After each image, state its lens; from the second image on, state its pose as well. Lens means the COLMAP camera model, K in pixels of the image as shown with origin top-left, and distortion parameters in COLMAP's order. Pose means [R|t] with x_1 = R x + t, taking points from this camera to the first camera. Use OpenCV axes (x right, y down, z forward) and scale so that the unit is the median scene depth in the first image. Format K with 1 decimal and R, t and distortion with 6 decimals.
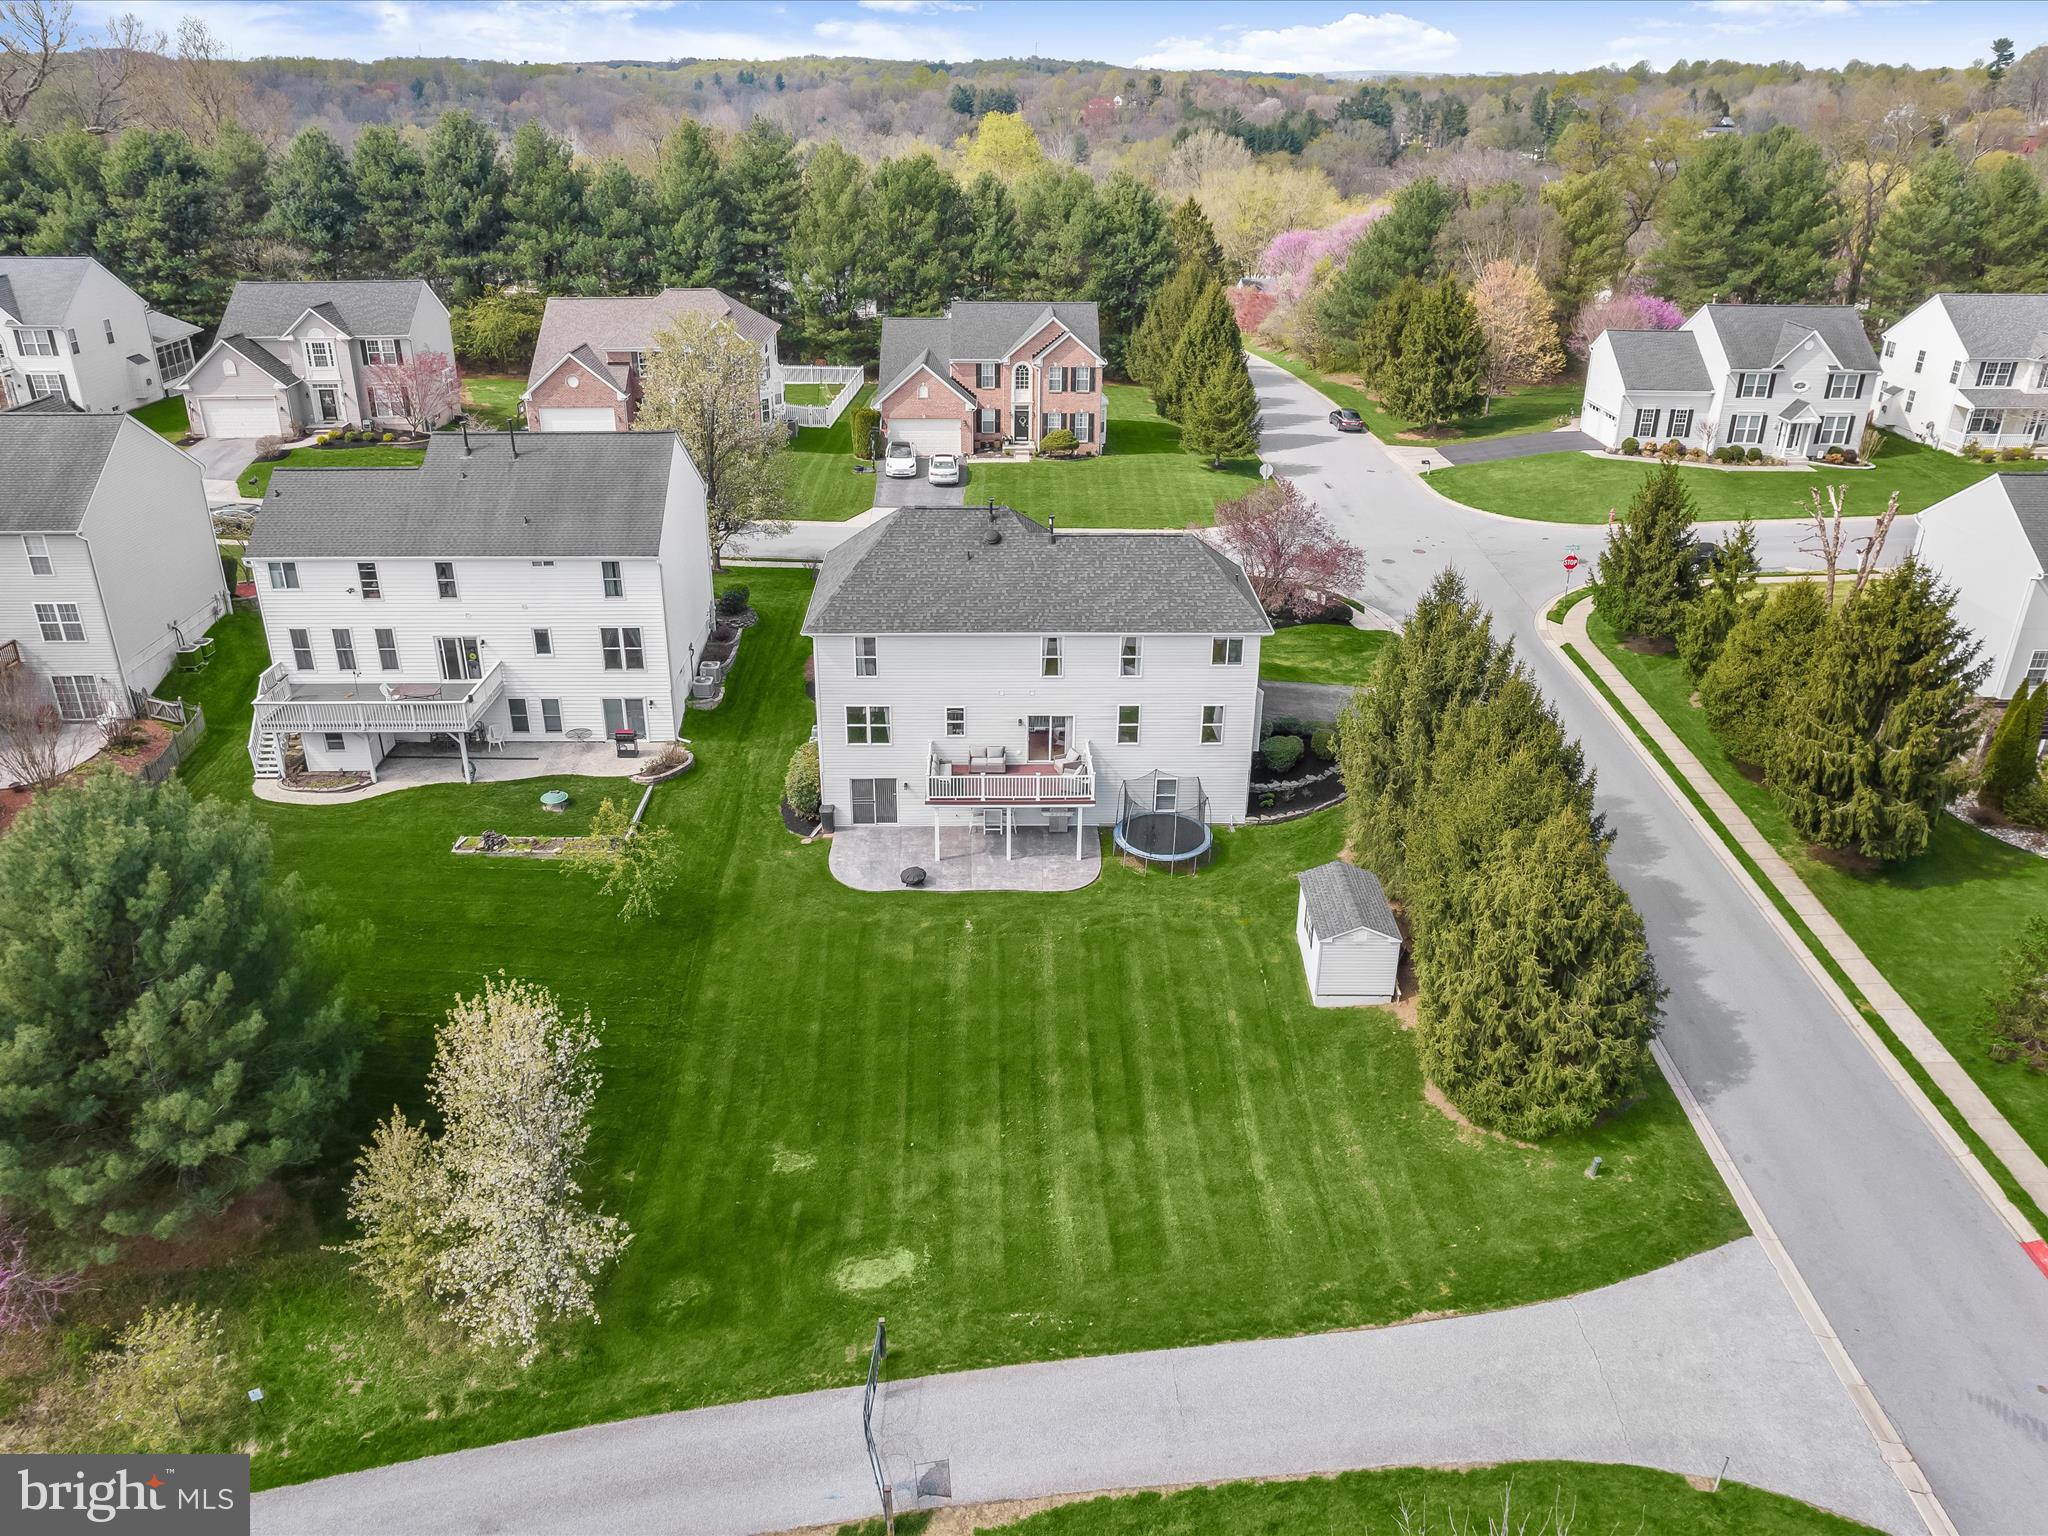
lens RADIAL K [[1489.9, 0, 1024.0], [0, 1489.9, 768.0], [0, 0, 1]] dist [-0.078021, 0.069837]
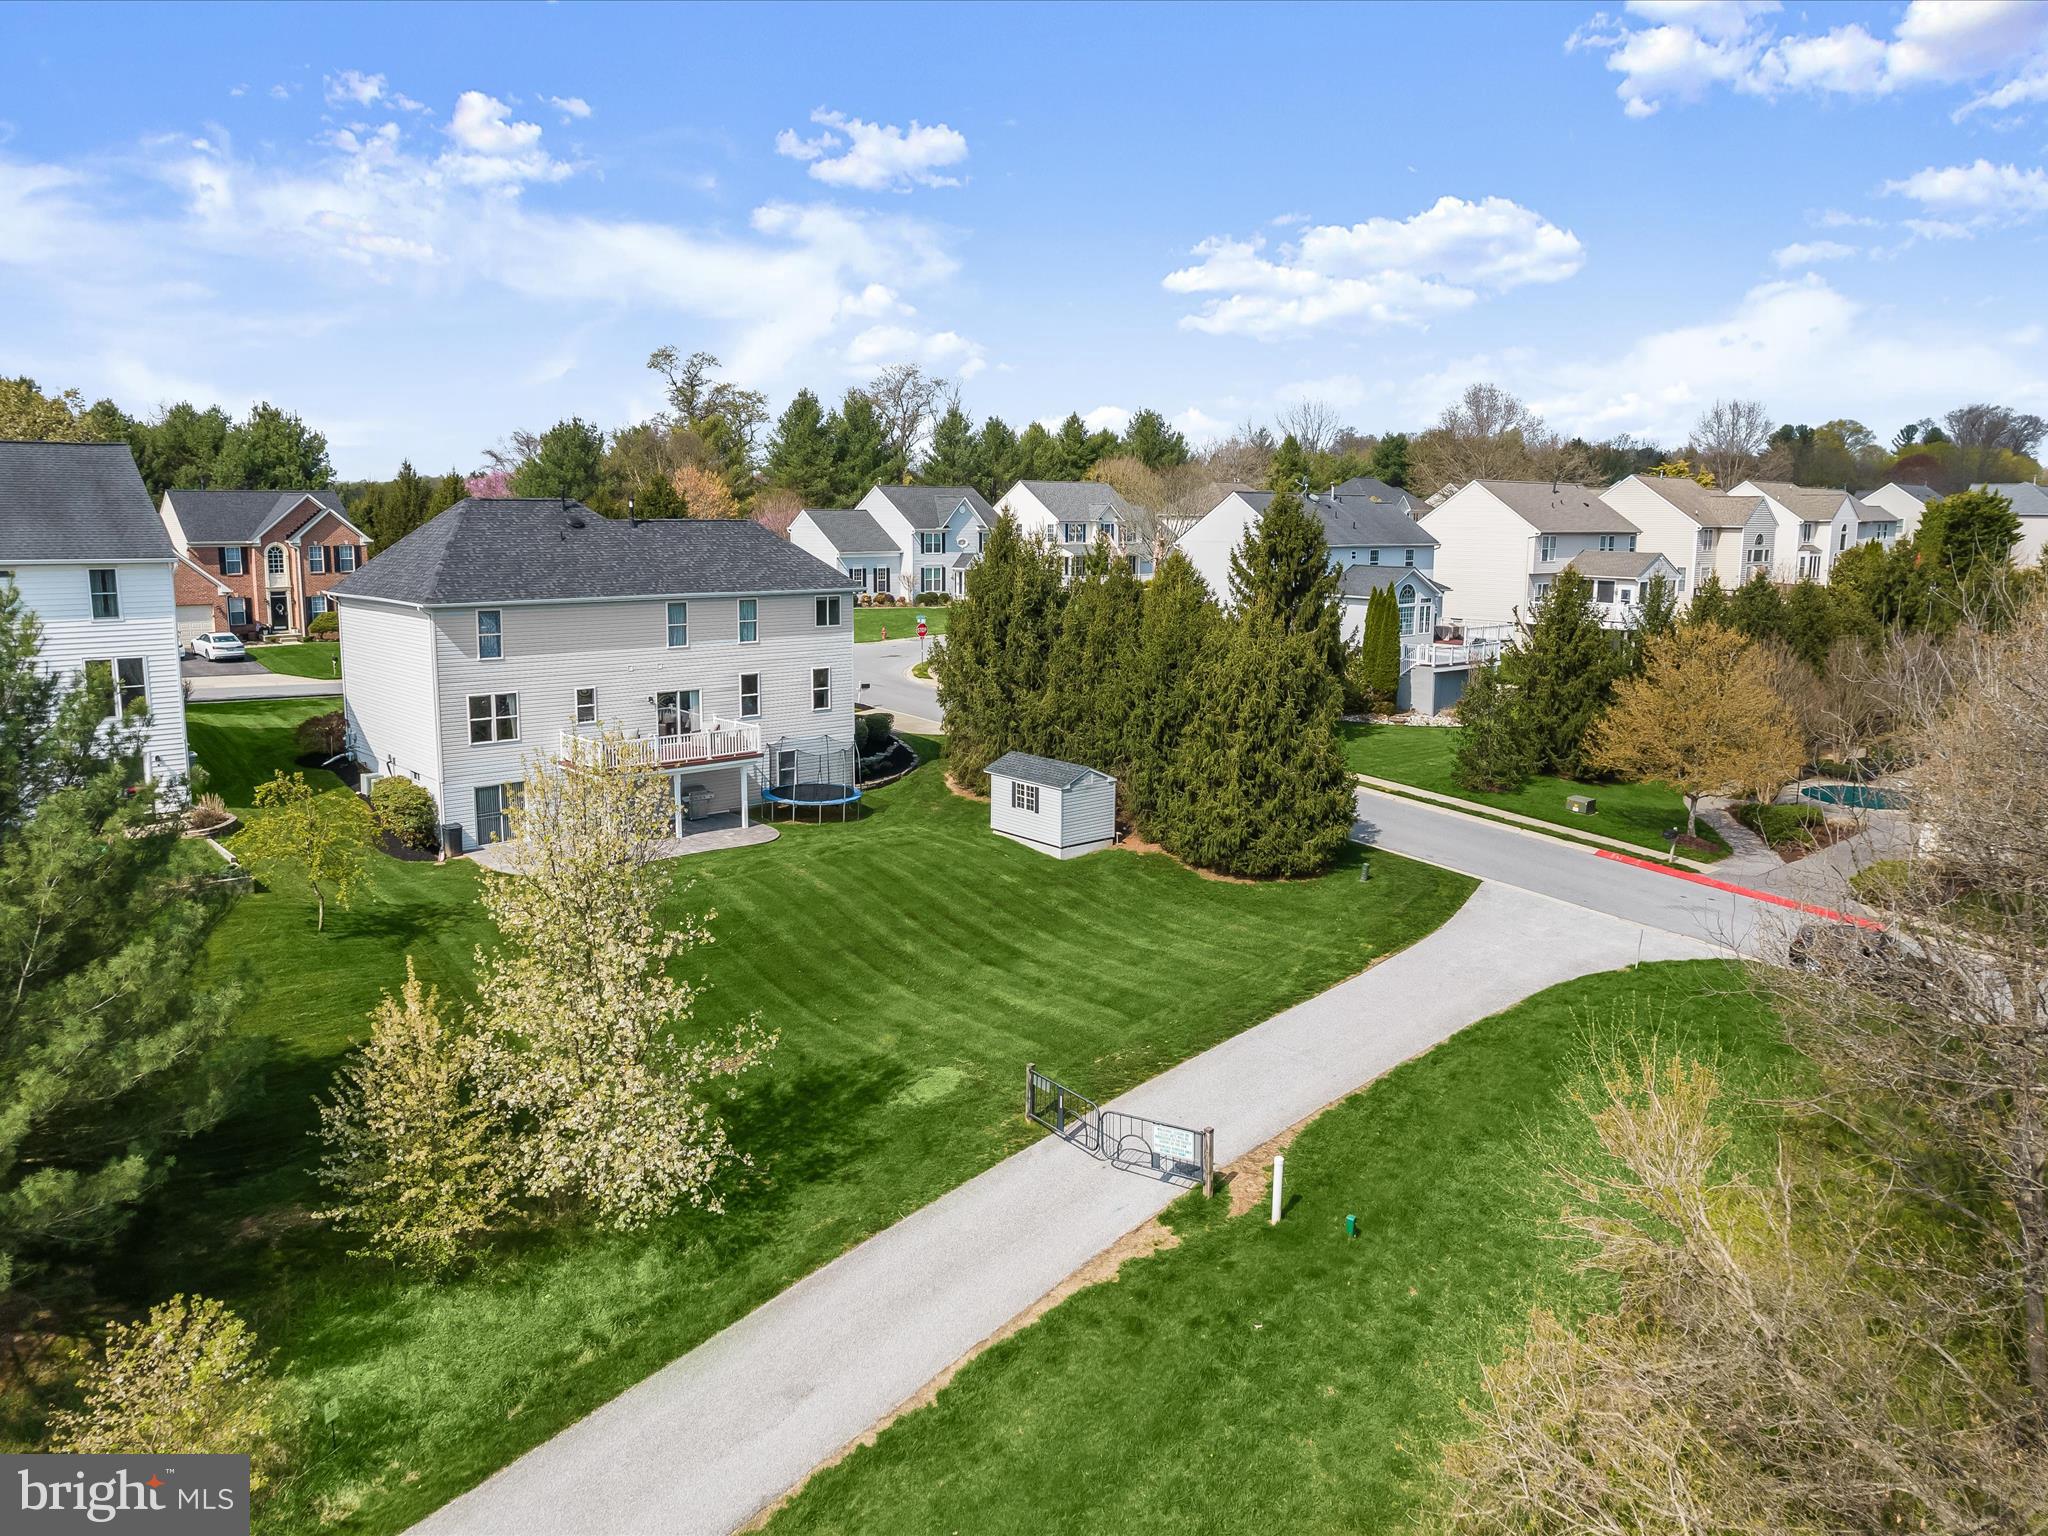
lens RADIAL K [[1460.3, 0, 1024.0], [0, 1460.3, 768.0], [0, 0, 1]] dist [-0.055211, 0.005836]
pose [[0.757702, -0.112843, 0.642770, -0.395376], [0.274196, 0.948829, -0.156650, 0.206045], [-0.592202, 0.294939, 0.749871, 0.170277]]
